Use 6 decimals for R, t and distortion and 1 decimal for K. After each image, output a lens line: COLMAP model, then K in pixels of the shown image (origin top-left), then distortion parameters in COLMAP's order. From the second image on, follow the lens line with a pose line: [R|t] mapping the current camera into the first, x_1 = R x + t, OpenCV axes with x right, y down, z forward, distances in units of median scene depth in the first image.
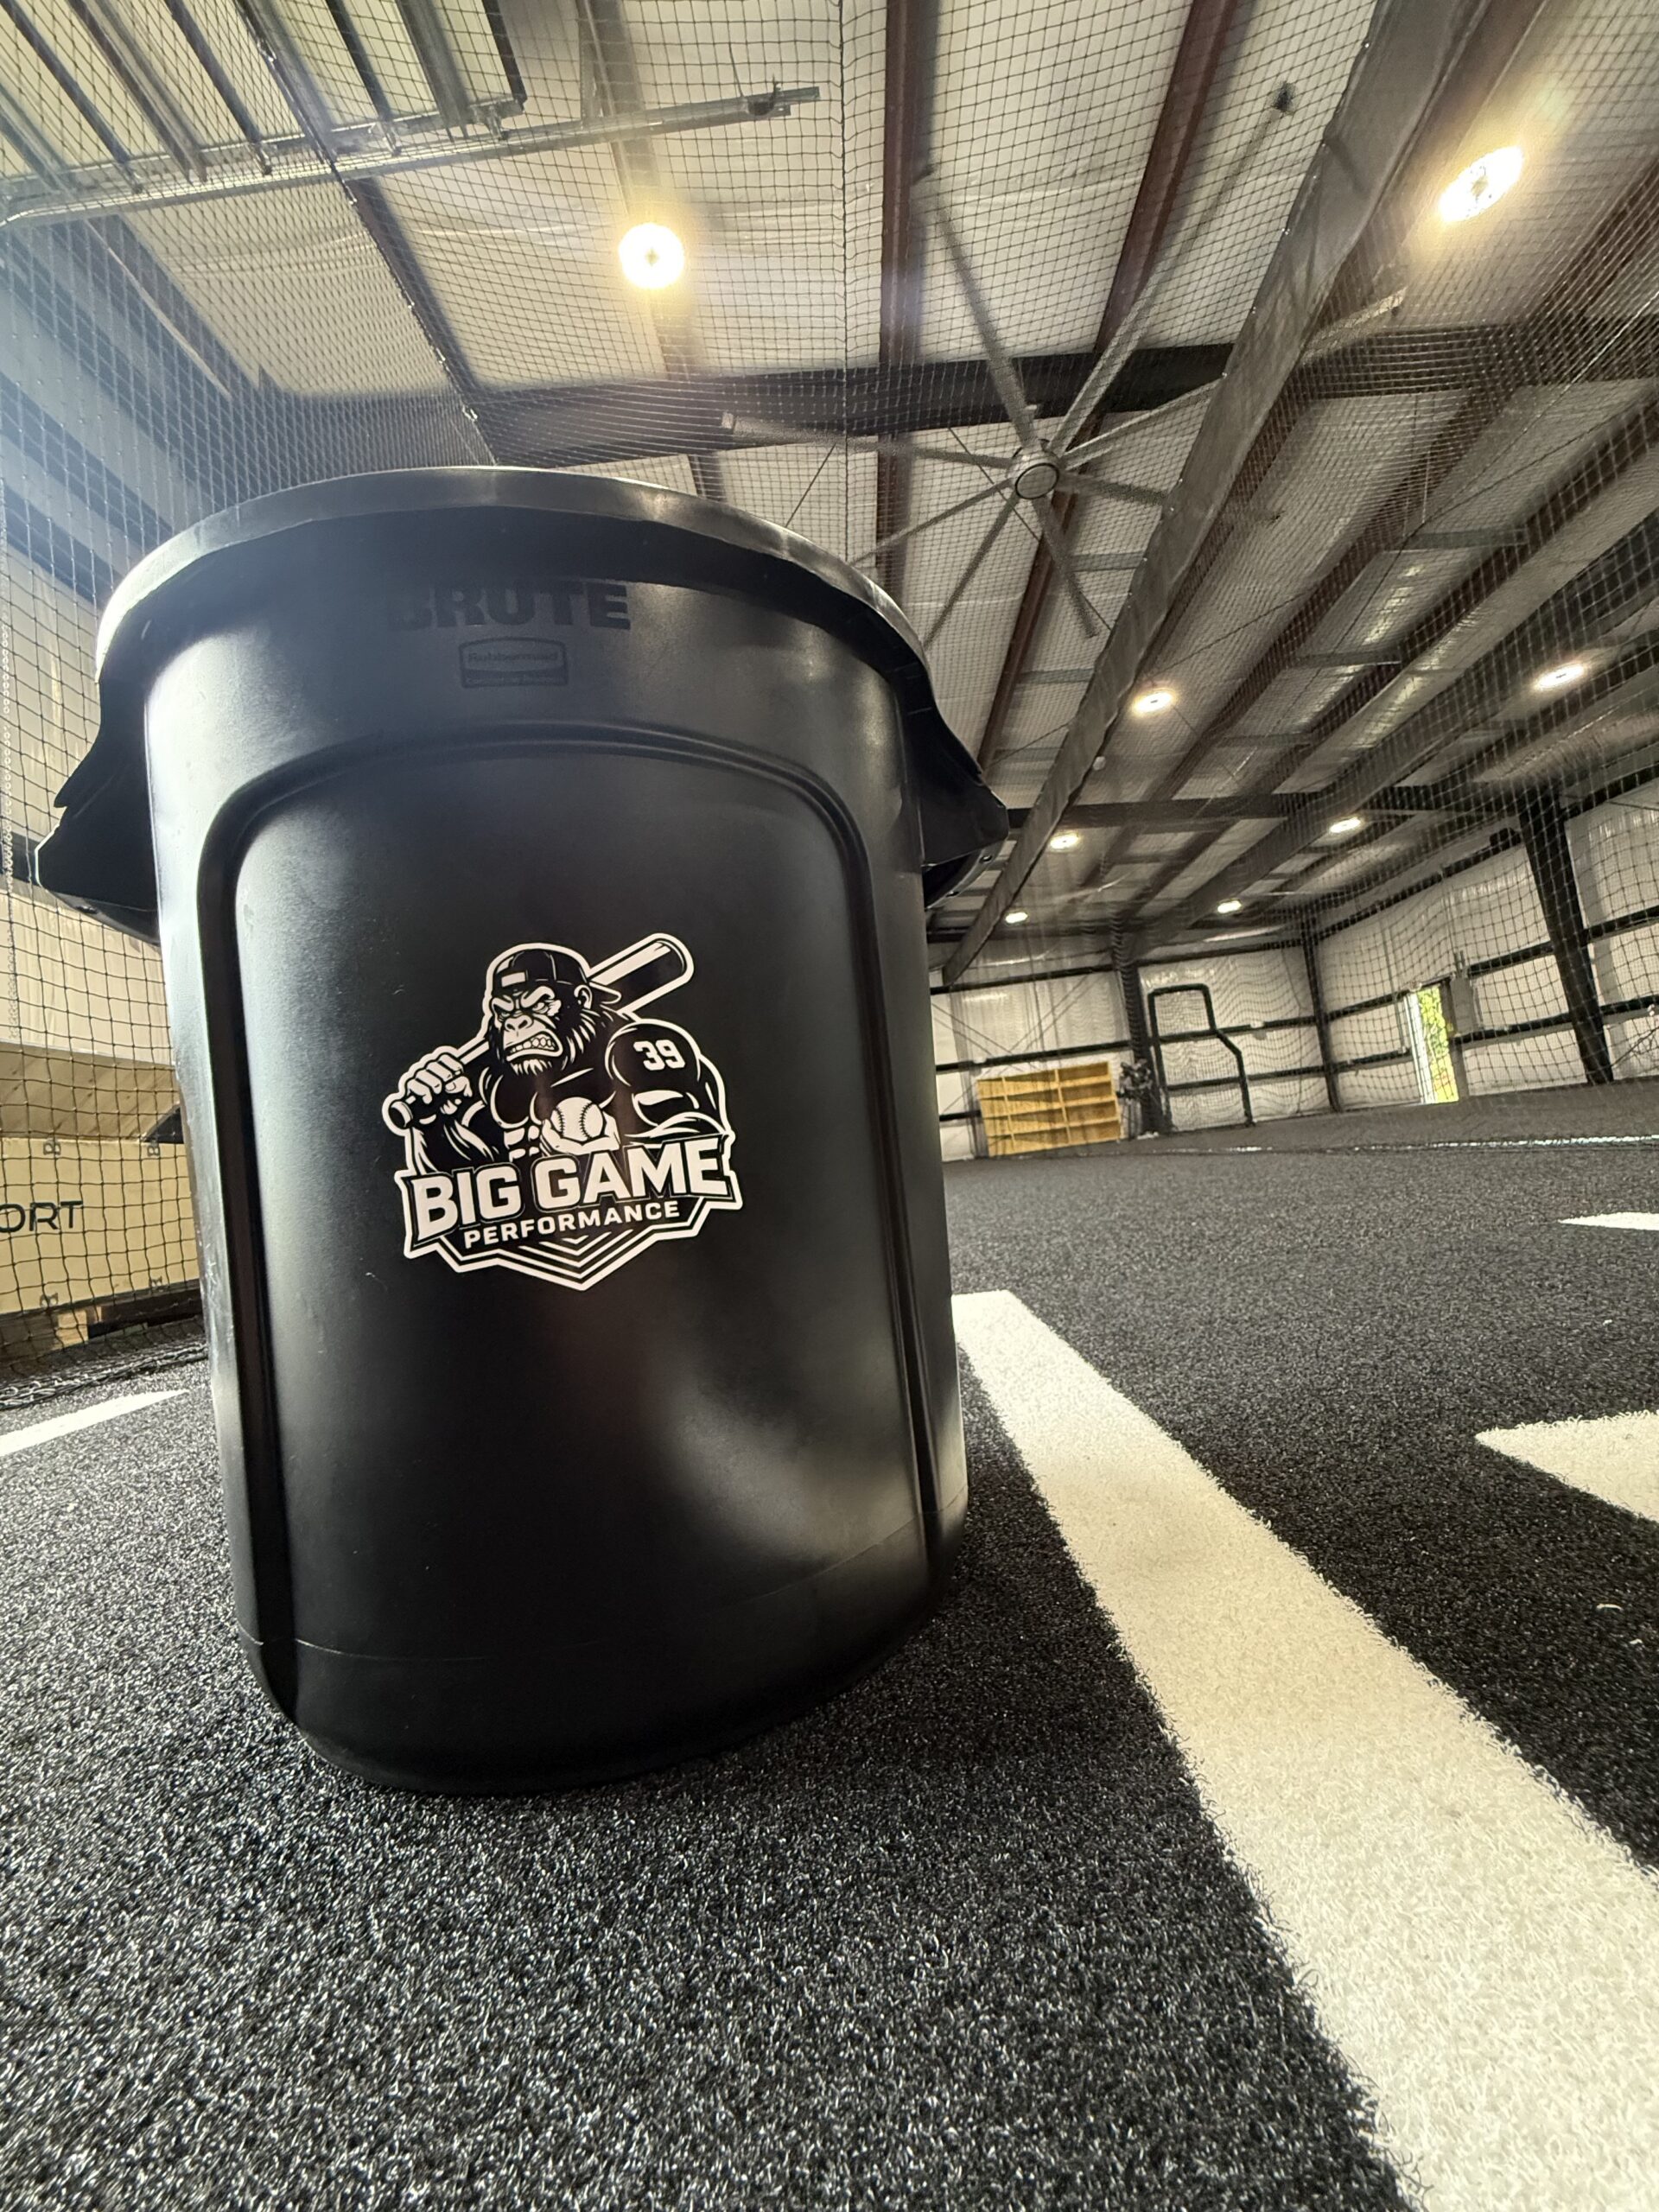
lens RADIAL K [[888.6, 0, 836.7], [0, 888.6, 1099.2], [0, 0, 1]] dist [-0.002024, 0.000282]
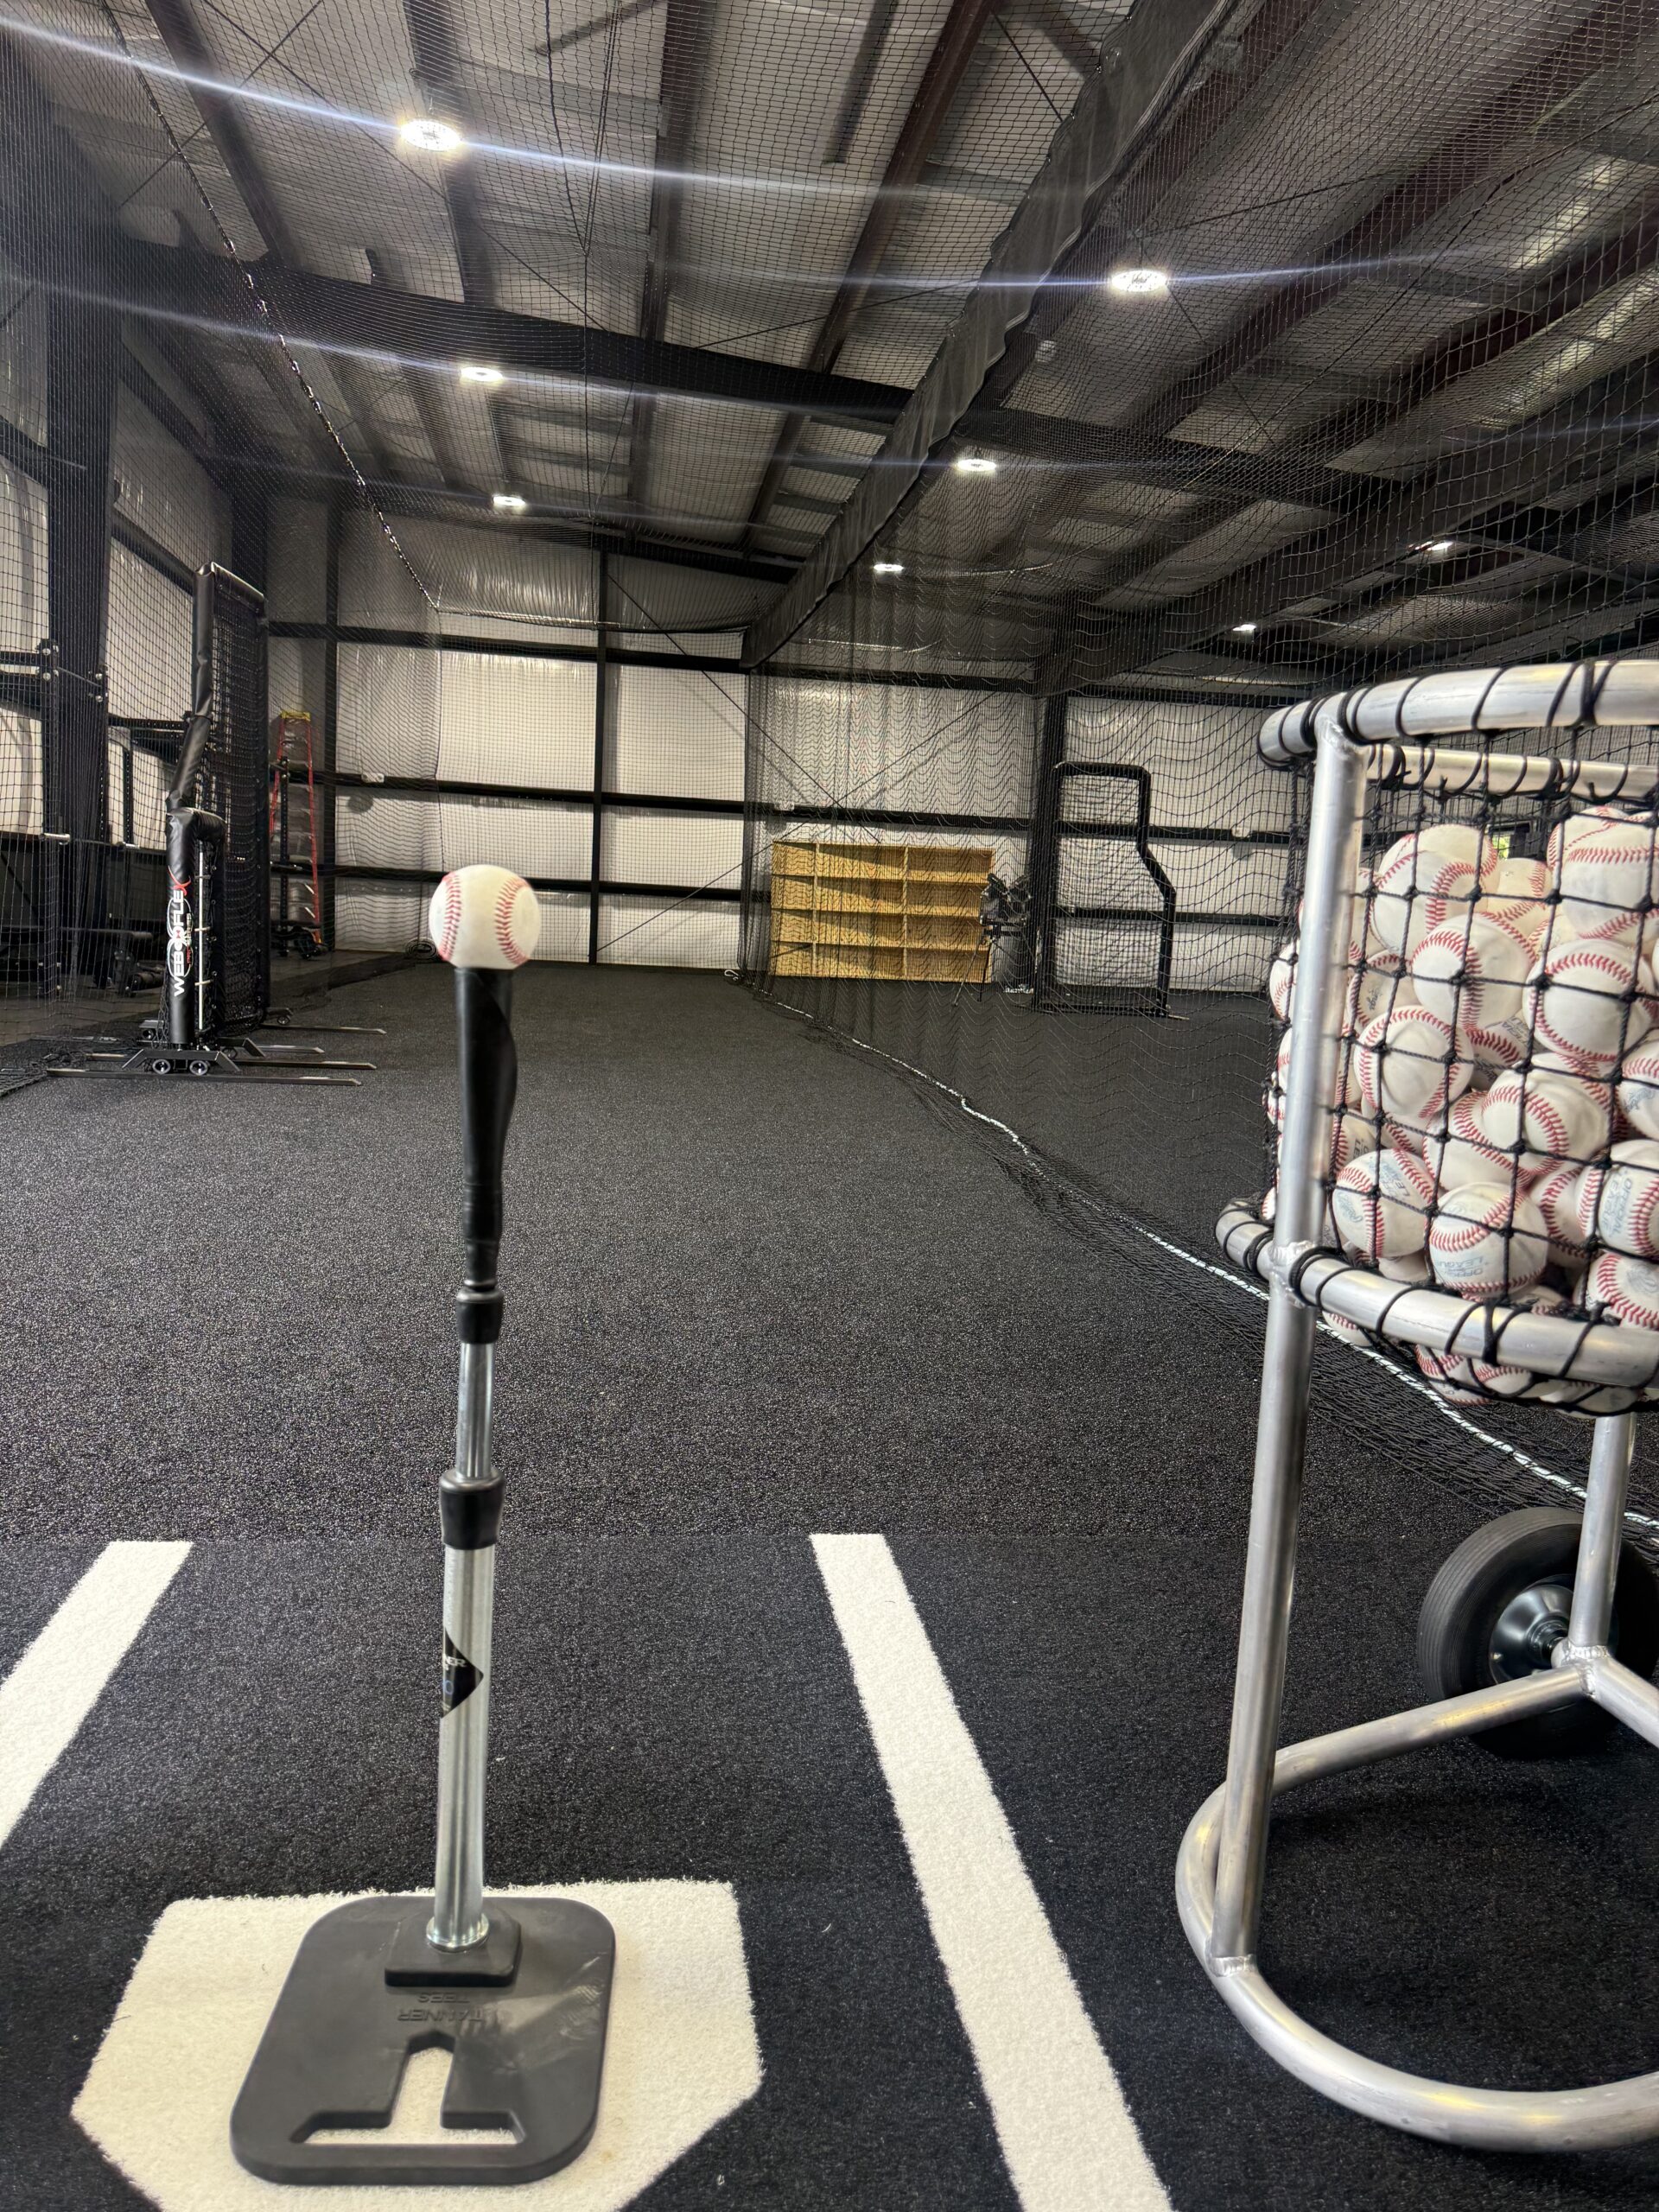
lens RADIAL K [[1573.3, 0, 829.5], [0, 1573.3, 1106.0], [0, 0, 1]] dist [0.055072, -0.074894]
pose [[0.969549, 0.155759, 0.188981, 0.050229], [-0.188968, 0.966669, 0.172749, -0.067562], [-0.155775, -0.203200, 0.966666, -0.059993]]
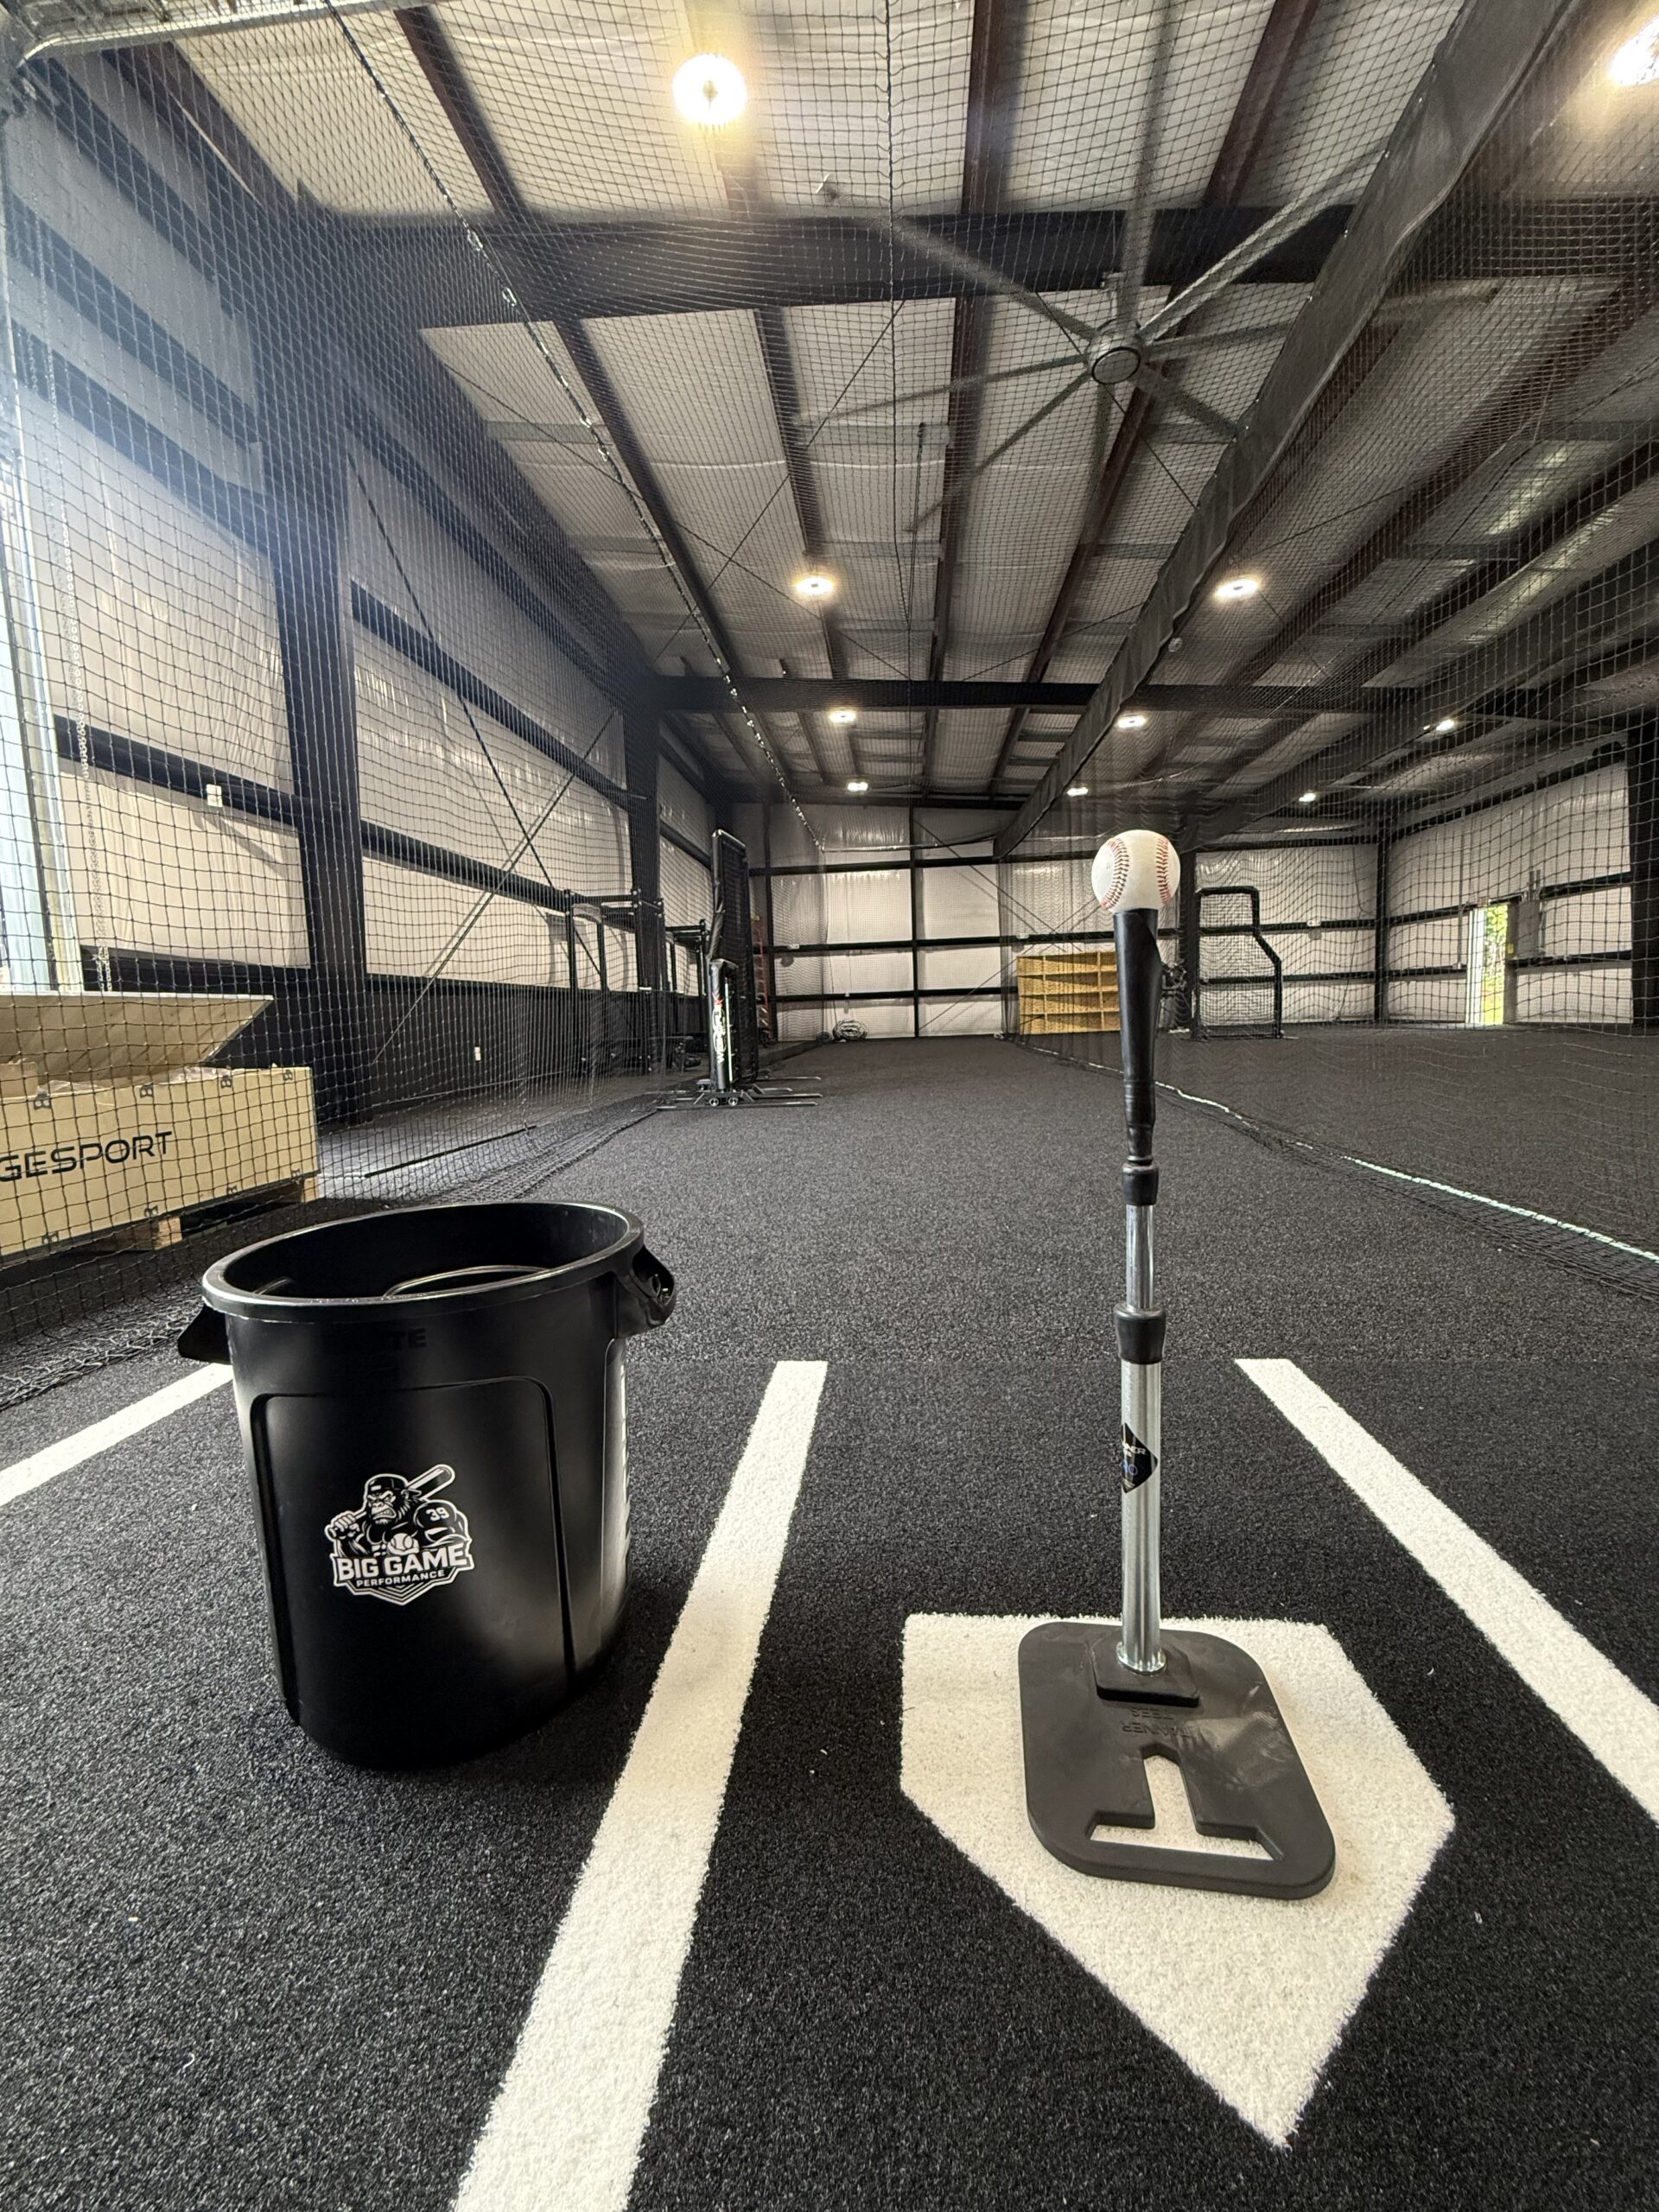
lens RADIAL K [[888.6, 0, 836.7], [0, 888.6, 1099.2], [0, 0, 1]] dist [-0.002024, 0.000282]
pose [[0.994712, 0.093277, -0.042977, 0.026282], [-0.084048, 0.979830, 0.181298, -0.050390], [0.059021, -0.176727, 0.982489, -0.033147]]
